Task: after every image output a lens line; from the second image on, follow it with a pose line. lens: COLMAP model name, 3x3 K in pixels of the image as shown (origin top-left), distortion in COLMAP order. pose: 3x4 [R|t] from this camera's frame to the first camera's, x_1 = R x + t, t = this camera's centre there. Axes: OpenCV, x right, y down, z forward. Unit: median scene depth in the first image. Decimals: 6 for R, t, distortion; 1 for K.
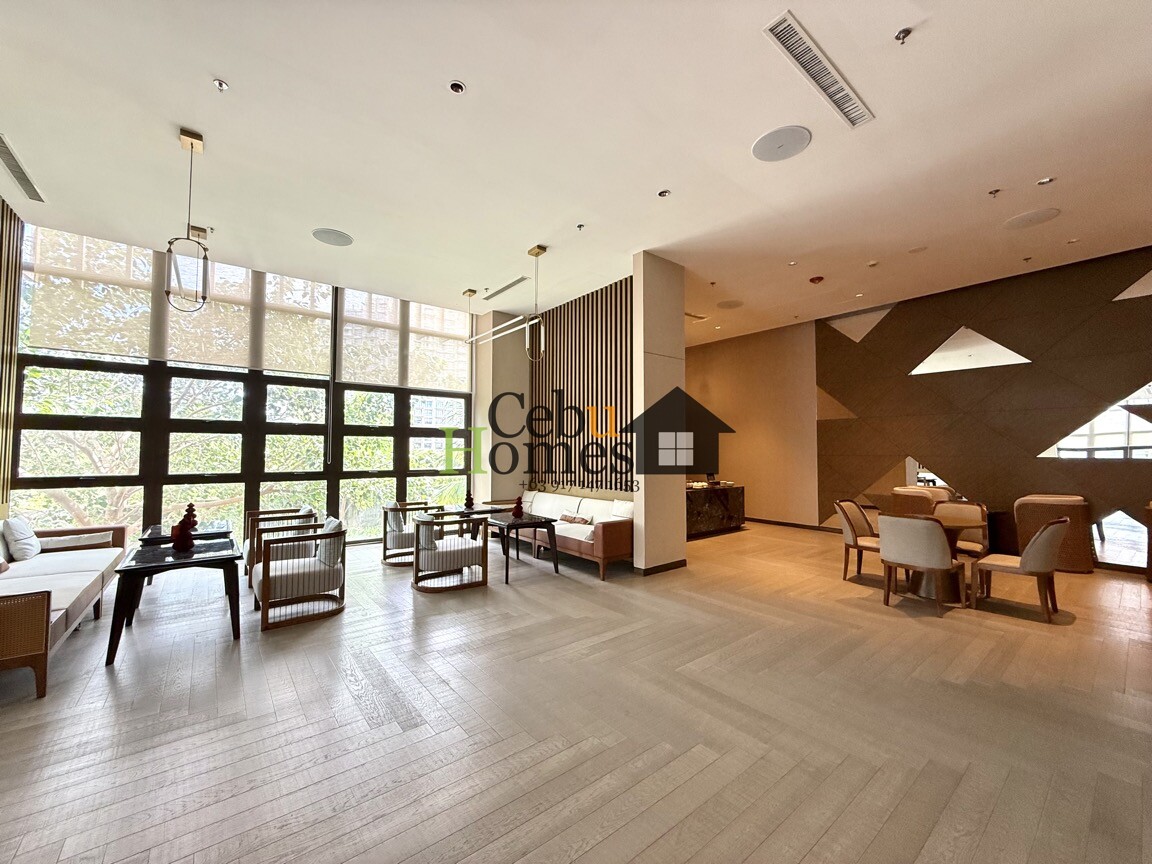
lens RADIAL K [[464.9, 0, 579.3], [0, 464.9, 431.1], [0, 0, 1]] dist [0.000004, -0.000067]
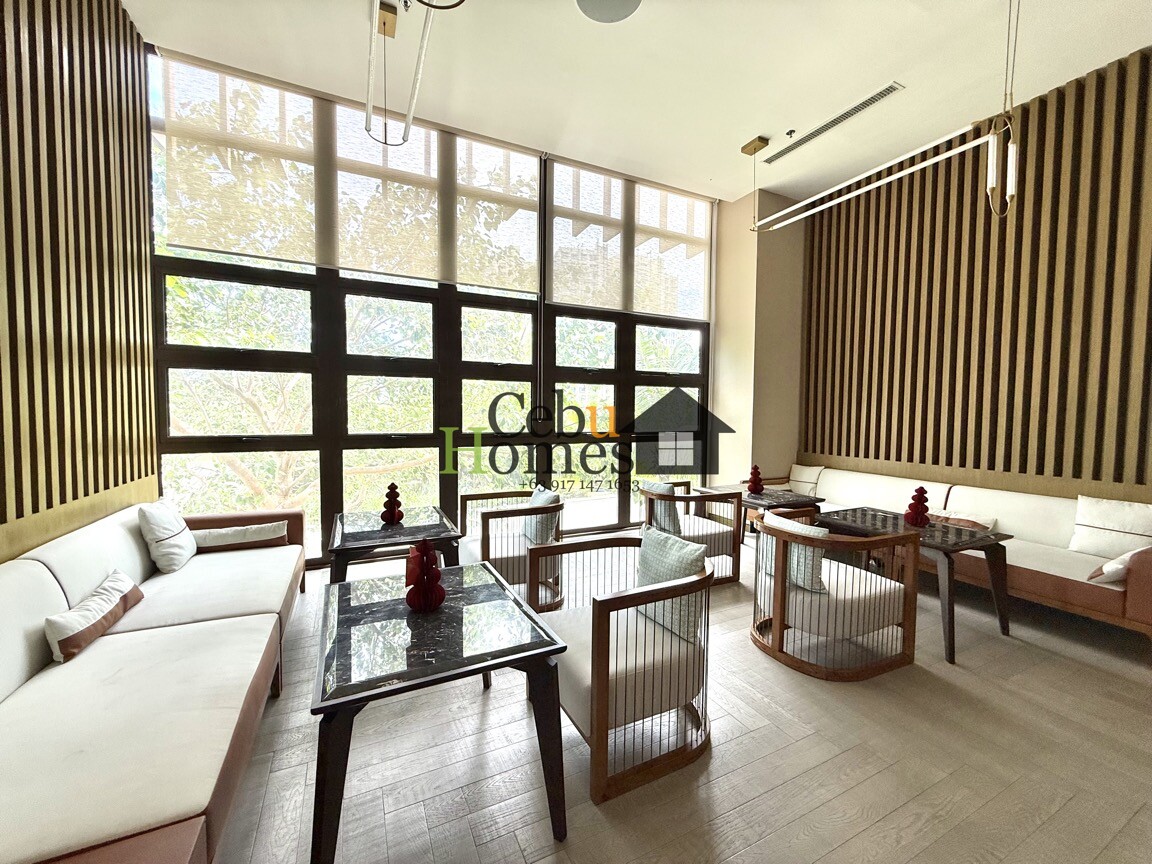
lens RADIAL K [[464.9, 0, 575.2], [0, 464.9, 431.2], [0, 0, 1]] dist [0.000004, -0.000067]
pose [[0.977184, 0.016395, -0.211759, -0.398126], [0.001708, 0.996377, 0.085024, 0.029107], [0.212386, -0.083446, 0.973617, 0.388312]]
